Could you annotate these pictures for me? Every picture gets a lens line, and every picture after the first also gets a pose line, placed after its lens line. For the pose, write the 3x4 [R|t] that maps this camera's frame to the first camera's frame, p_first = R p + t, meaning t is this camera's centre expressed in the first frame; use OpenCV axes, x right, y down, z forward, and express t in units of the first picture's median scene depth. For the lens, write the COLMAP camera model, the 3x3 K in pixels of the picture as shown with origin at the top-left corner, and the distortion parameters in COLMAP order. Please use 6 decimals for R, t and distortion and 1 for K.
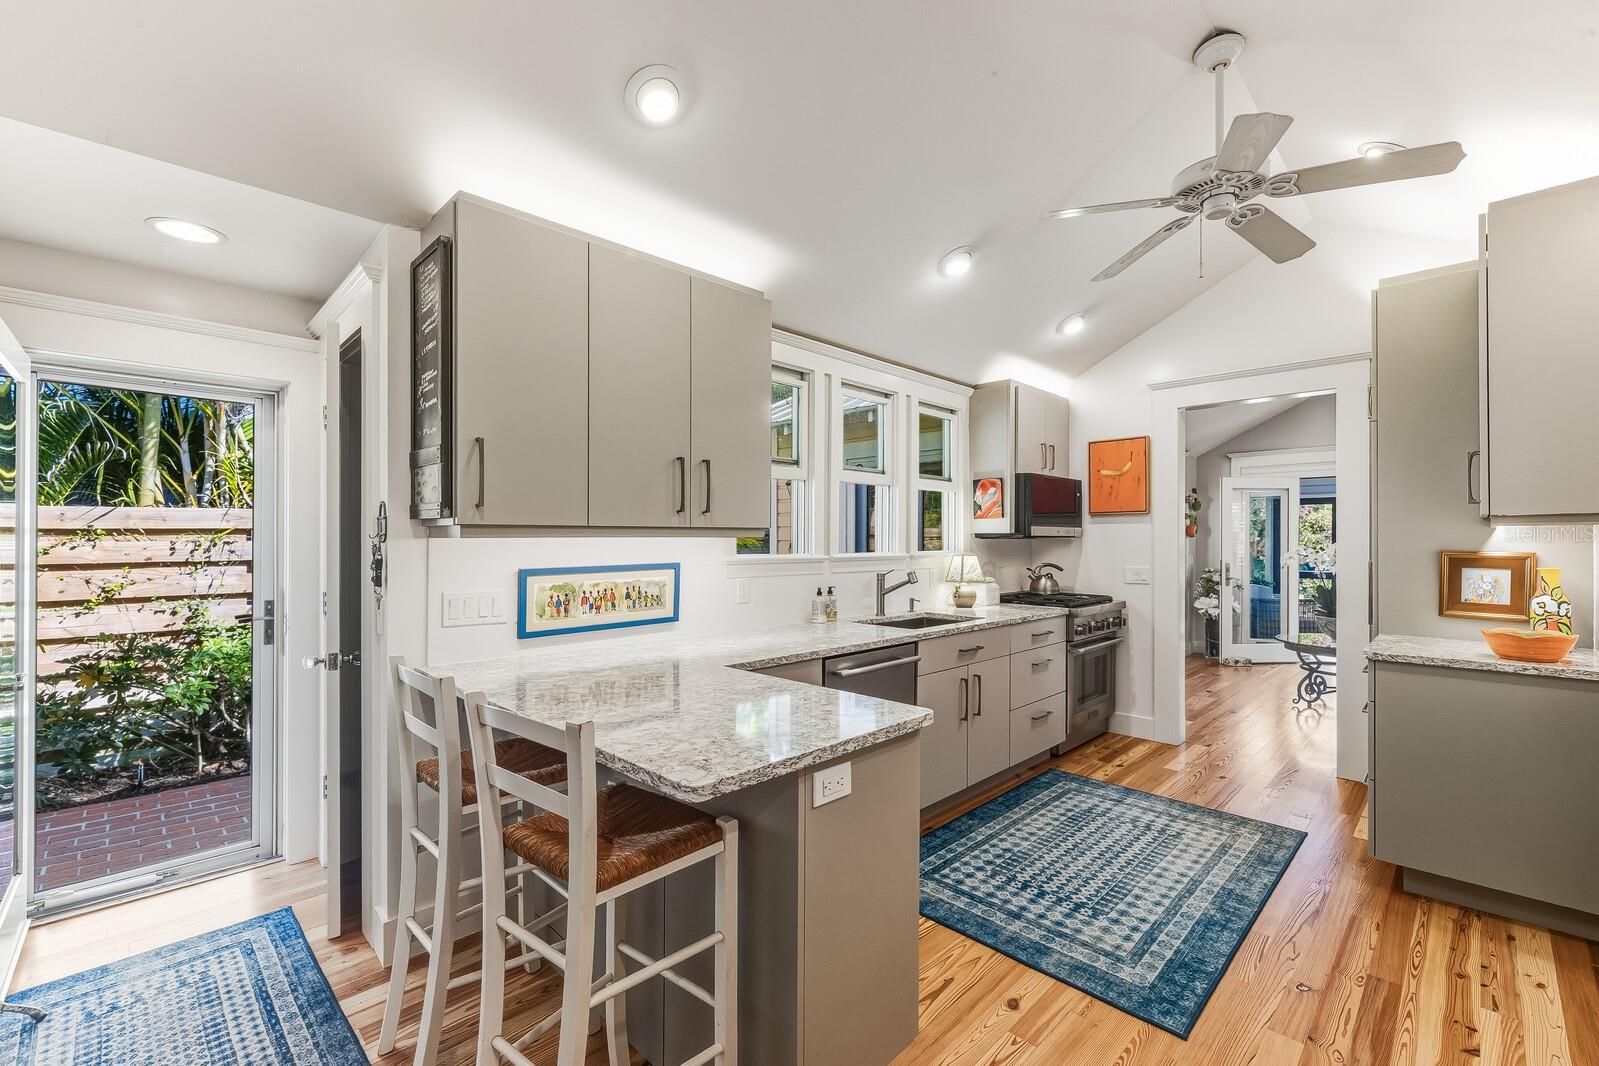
lens RADIAL K [[667.1, 0, 794.6], [0, 667.1, 519.4], [0, 0, 1]] dist [-0.002438, -0.000367]
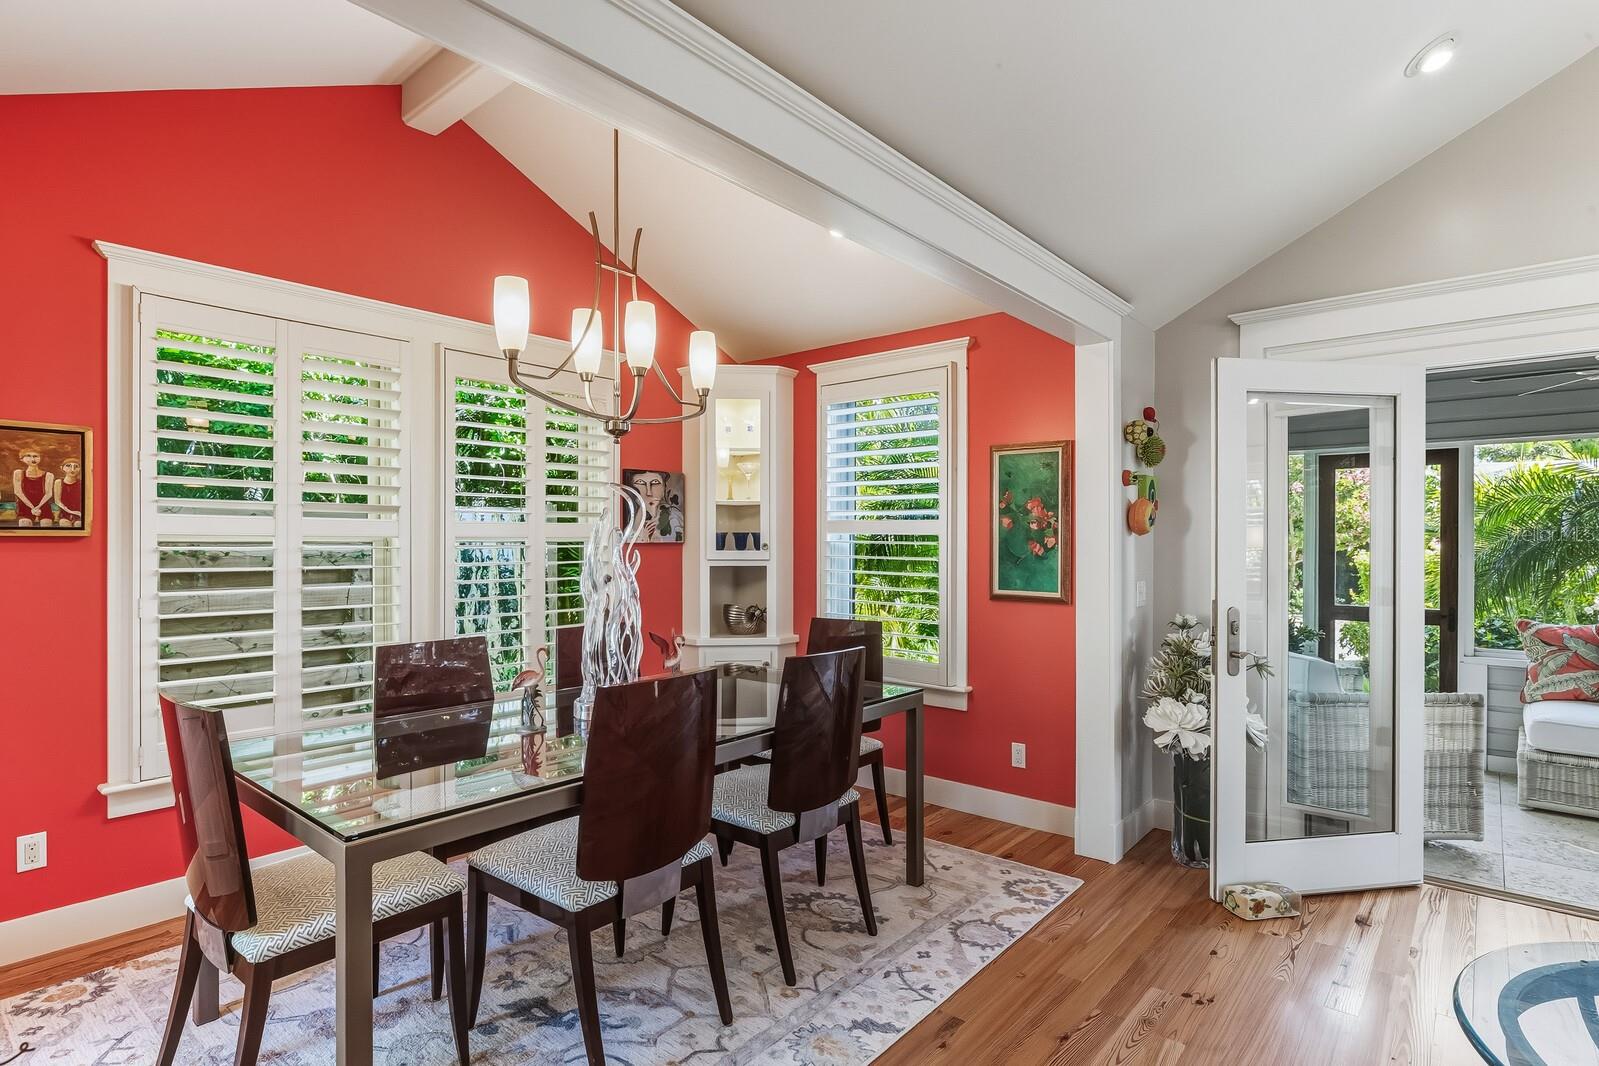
lens RADIAL K [[817.4, 0, 793.4], [0, 817.4, 540.9], [0, 0, 1]] dist [-0.006087, -0.000663]
pose [[0.995892, -0.009151, 0.090082, 0.367806], [0.008005, 0.999882, 0.013076, 0.023167], [-0.090191, -0.012301, 0.995849, 0.572674]]
